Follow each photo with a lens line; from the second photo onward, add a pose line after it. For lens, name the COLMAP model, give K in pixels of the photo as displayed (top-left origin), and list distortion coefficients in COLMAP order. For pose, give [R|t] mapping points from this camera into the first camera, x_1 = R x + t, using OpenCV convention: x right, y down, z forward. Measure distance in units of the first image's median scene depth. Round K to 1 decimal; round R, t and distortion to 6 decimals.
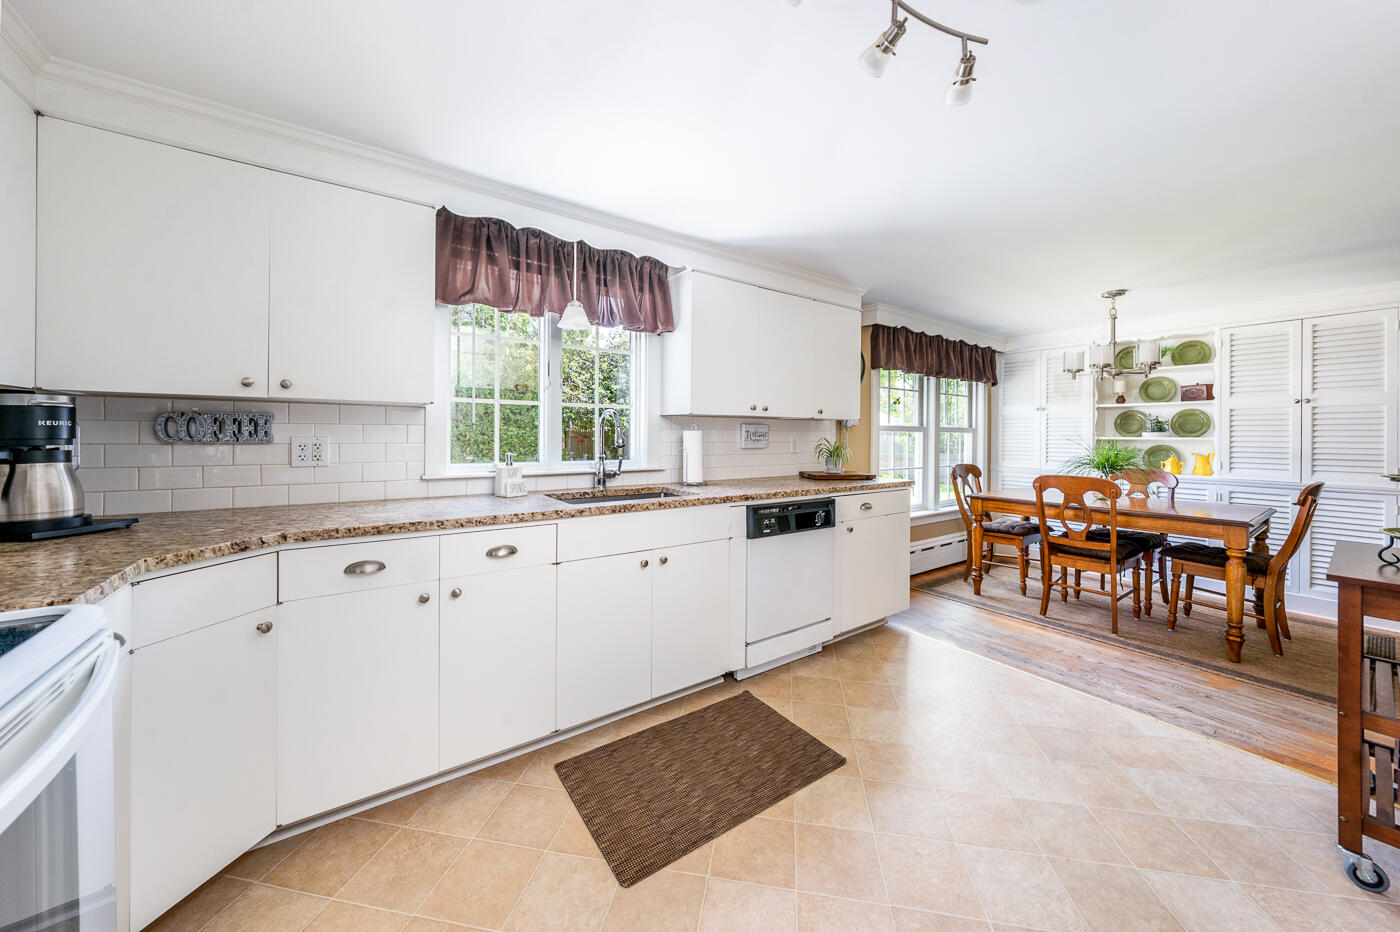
lens RADIAL K [[482.8, 0, 720.5], [0, 482.8, 437.6], [0, 0, 1]] dist [0.000194, -0.000799]
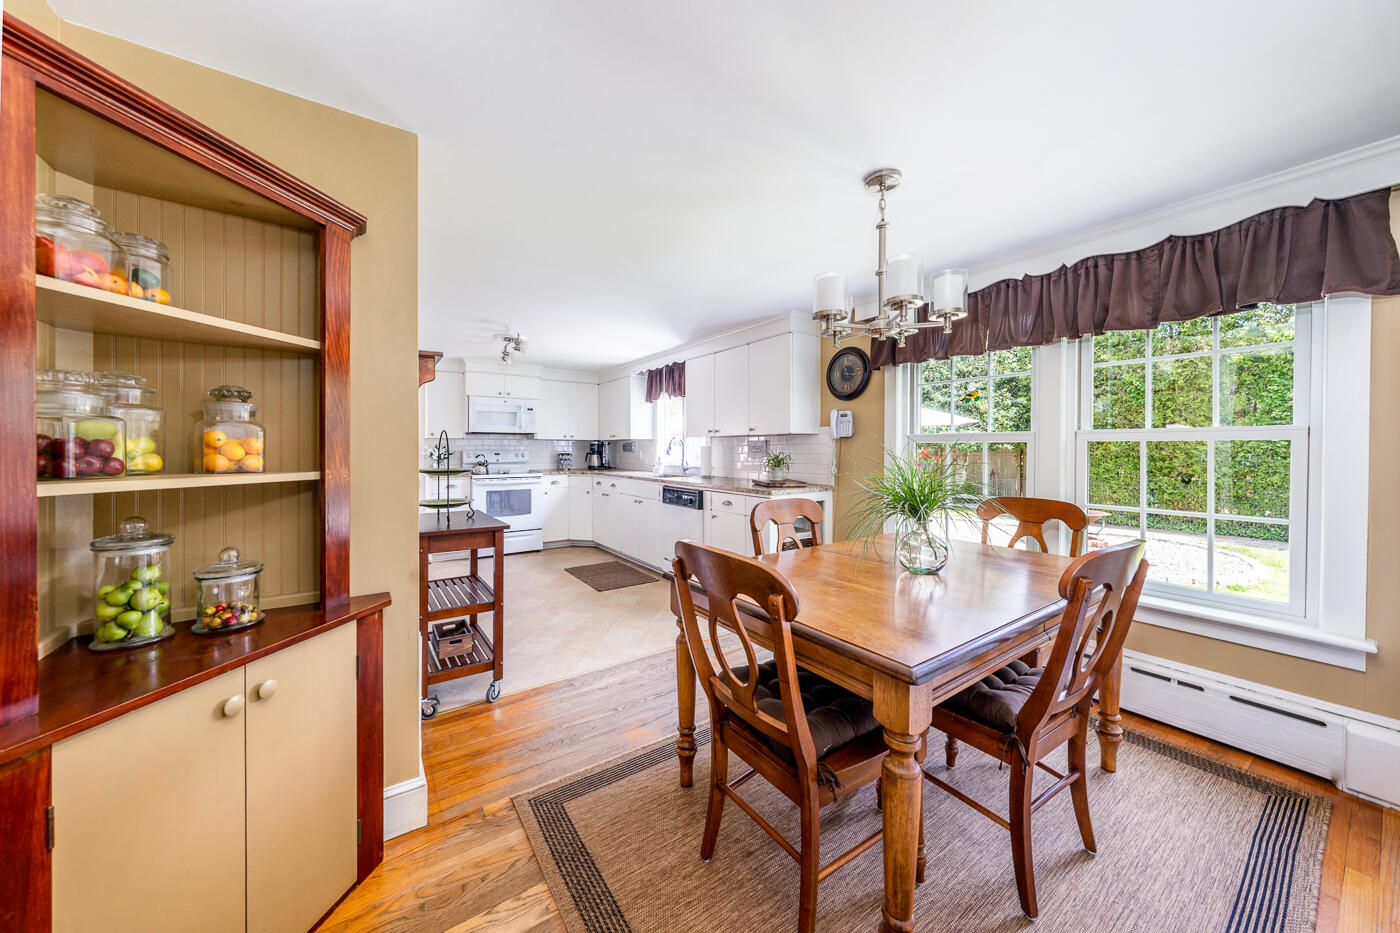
lens RADIAL K [[482.8, 0, 697.5], [0, 482.8, 448.1], [0, 0, 1]] dist [0.000194, -0.000799]
pose [[-0.022406, -0.003392, -0.999743, 1.268719], [0.002701, 0.999990, -0.003453, -0.000301], [0.999745, -0.002778, -0.022396, 0.756255]]
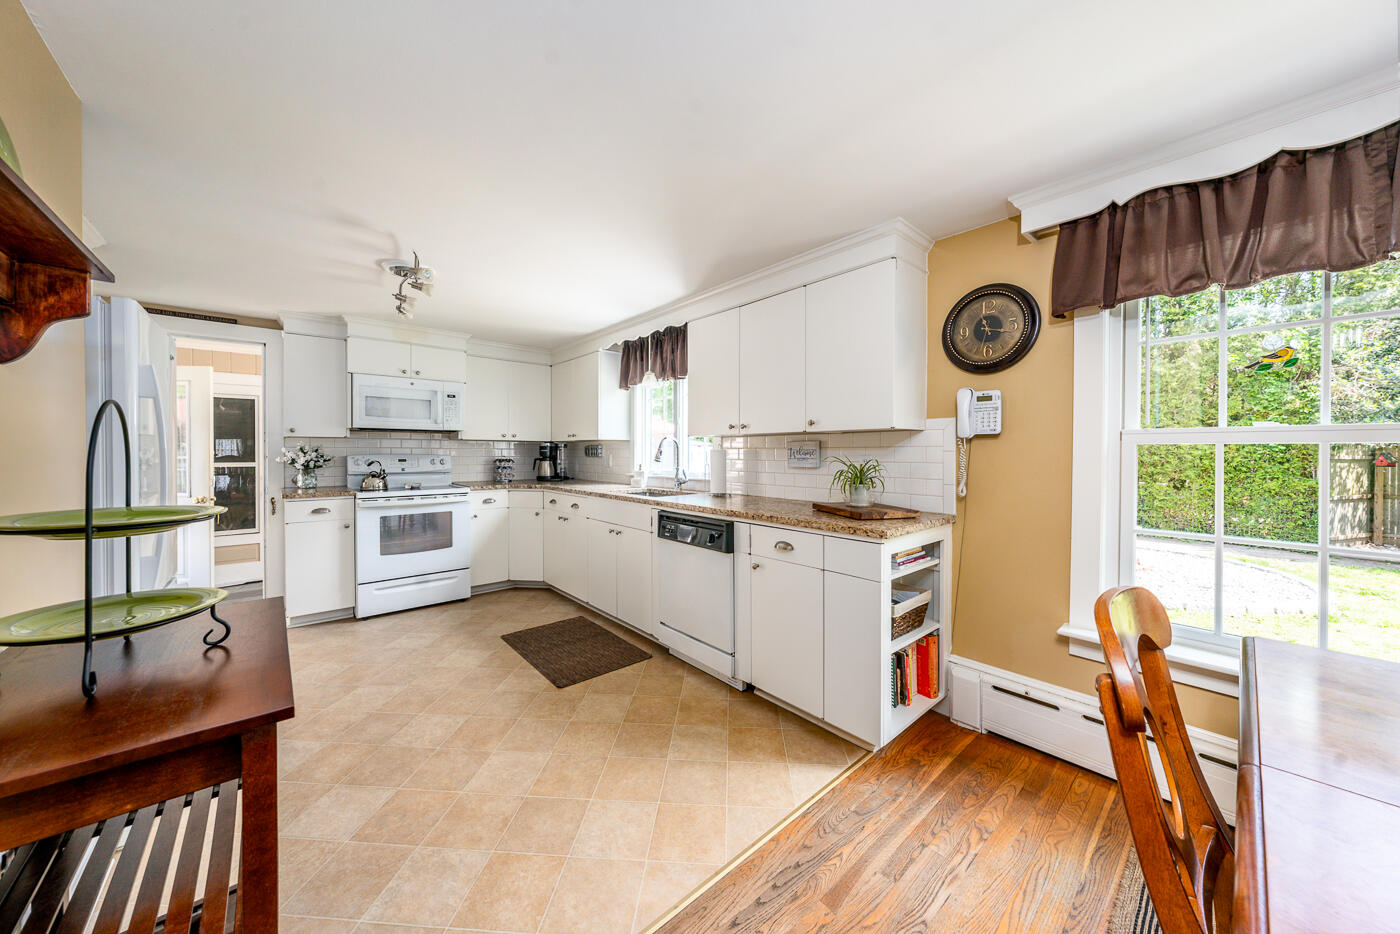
lens RADIAL K [[482.8, 0, 698.2], [0, 482.8, 456.6], [0, 0, 1]] dist [0.000194, -0.000799]
pose [[0.084591, 0.007165, -0.996390, 0.834818], [0.001362, 0.999972, 0.007306, -0.003954], [0.996415, -0.001975, 0.084579, 0.637715]]
